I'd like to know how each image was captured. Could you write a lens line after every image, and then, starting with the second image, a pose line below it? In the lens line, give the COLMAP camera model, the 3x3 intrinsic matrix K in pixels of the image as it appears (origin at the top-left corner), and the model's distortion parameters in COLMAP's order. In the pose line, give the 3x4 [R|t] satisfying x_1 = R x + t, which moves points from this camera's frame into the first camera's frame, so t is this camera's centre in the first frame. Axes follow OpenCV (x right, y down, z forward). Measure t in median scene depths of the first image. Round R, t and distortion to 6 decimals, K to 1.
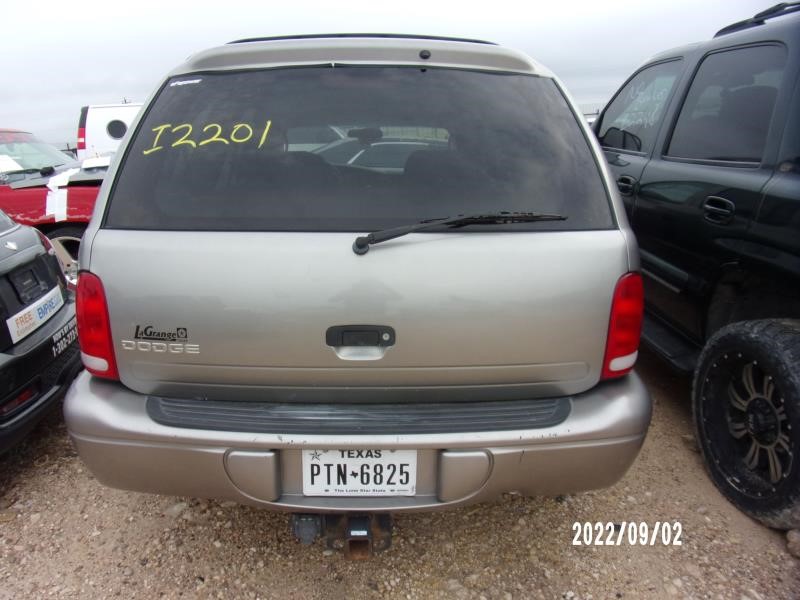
lens RADIAL K [[593.9, 0, 370.7], [0, 593.9, 299.4], [0, 0, 1]] dist [-0.040931, 0.034695]
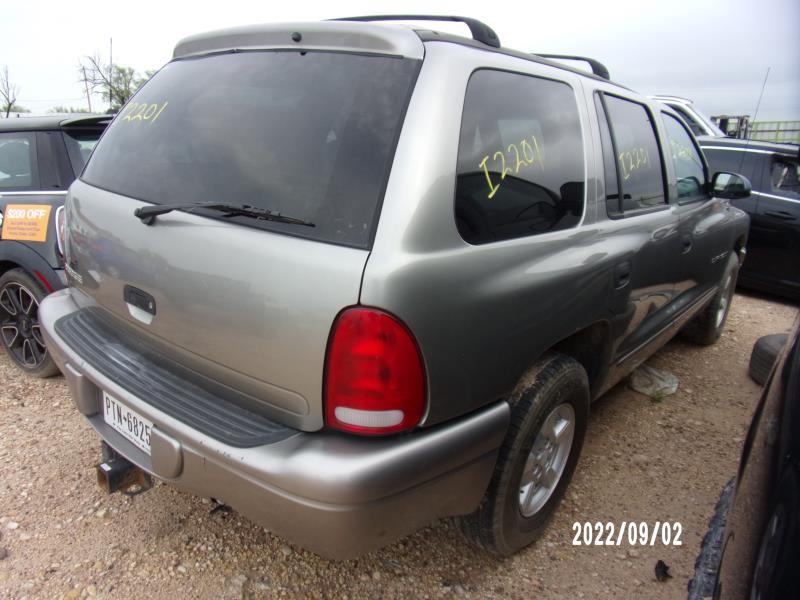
lens RADIAL K [[593.9, 0, 370.7], [0, 593.9, 299.4], [0, 0, 1]] dist [-0.040931, 0.034695]
pose [[0.744221, 0.236204, -0.624774, 0.929825], [-0.229065, 0.968915, 0.093453, -0.129753], [0.627427, 0.073564, 0.775193, 0.393786]]
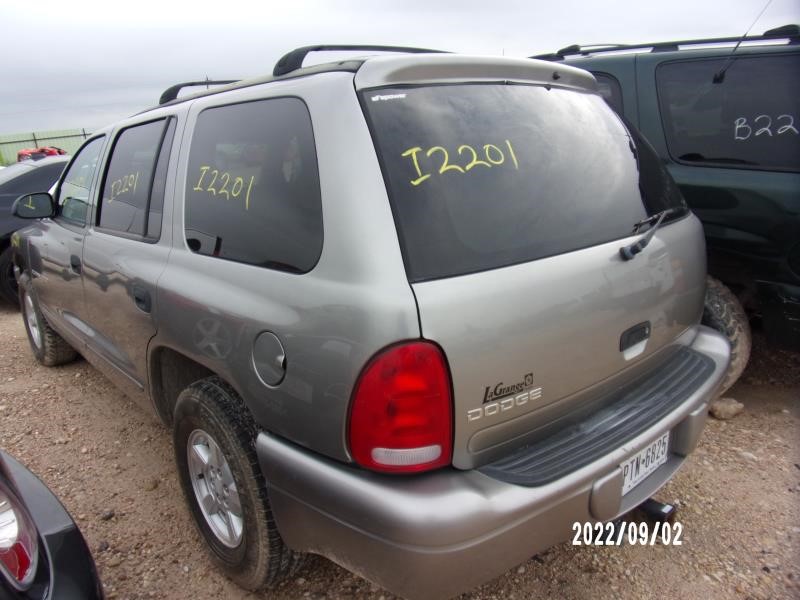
lens RADIAL K [[593.9, 0, 370.7], [0, 593.9, 299.4], [0, 0, 1]] dist [-0.040931, 0.034695]
pose [[0.762101, -0.195740, 0.617162, -0.977353], [0.207069, 0.976829, 0.054113, -0.150916], [-0.613453, 0.086555, 0.784973, 0.416705]]
